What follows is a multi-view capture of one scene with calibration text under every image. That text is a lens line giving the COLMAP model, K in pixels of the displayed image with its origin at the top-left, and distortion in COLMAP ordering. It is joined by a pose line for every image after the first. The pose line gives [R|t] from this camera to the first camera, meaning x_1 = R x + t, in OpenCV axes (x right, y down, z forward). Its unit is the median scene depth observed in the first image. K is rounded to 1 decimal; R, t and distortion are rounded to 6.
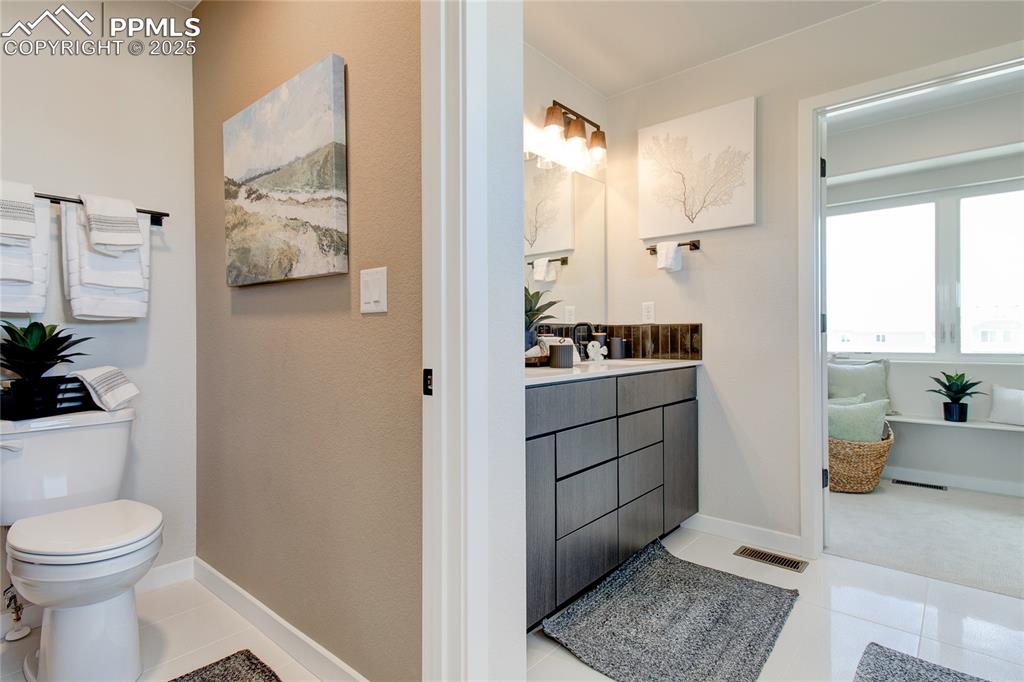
lens RADIAL K [[524.4, 0, 518.5], [0, 524.4, 337.6], [0, 0, 1]] dist [0.011337, -0.000635]
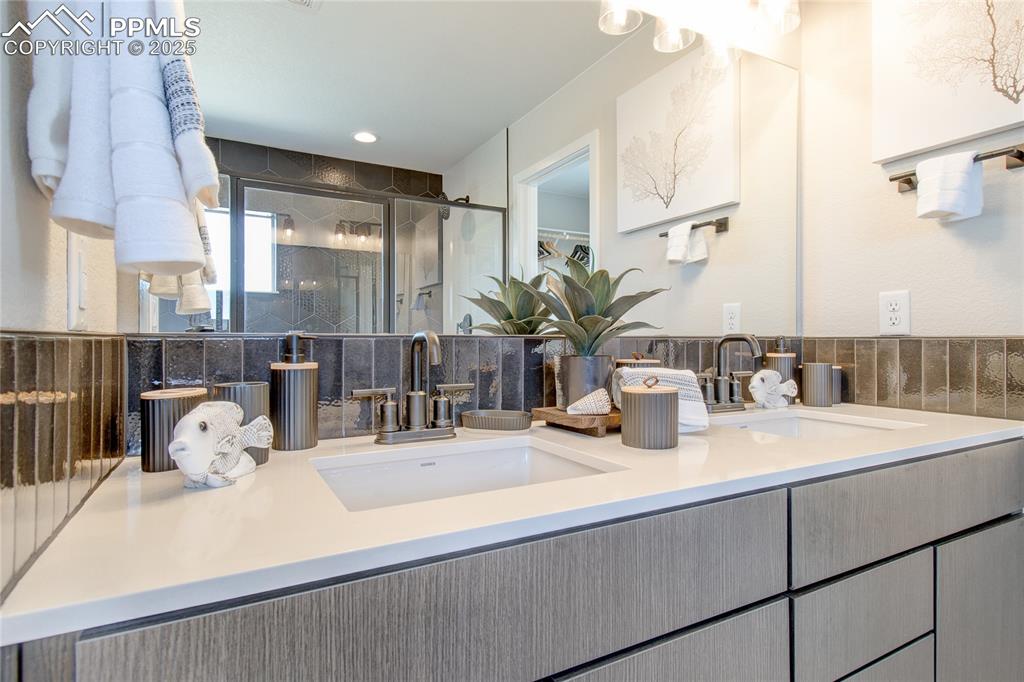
lens RADIAL K [[543.9, 0, 512.0], [0, 543.9, 341.0], [0, 0, 1]] dist [0.007090, -0.001572]
pose [[0.931532, 0.005573, -0.363616, 0.105884], [-0.005675, 0.999984, 0.000790, -0.020141], [0.363614, 0.001328, 0.931549, 0.417482]]
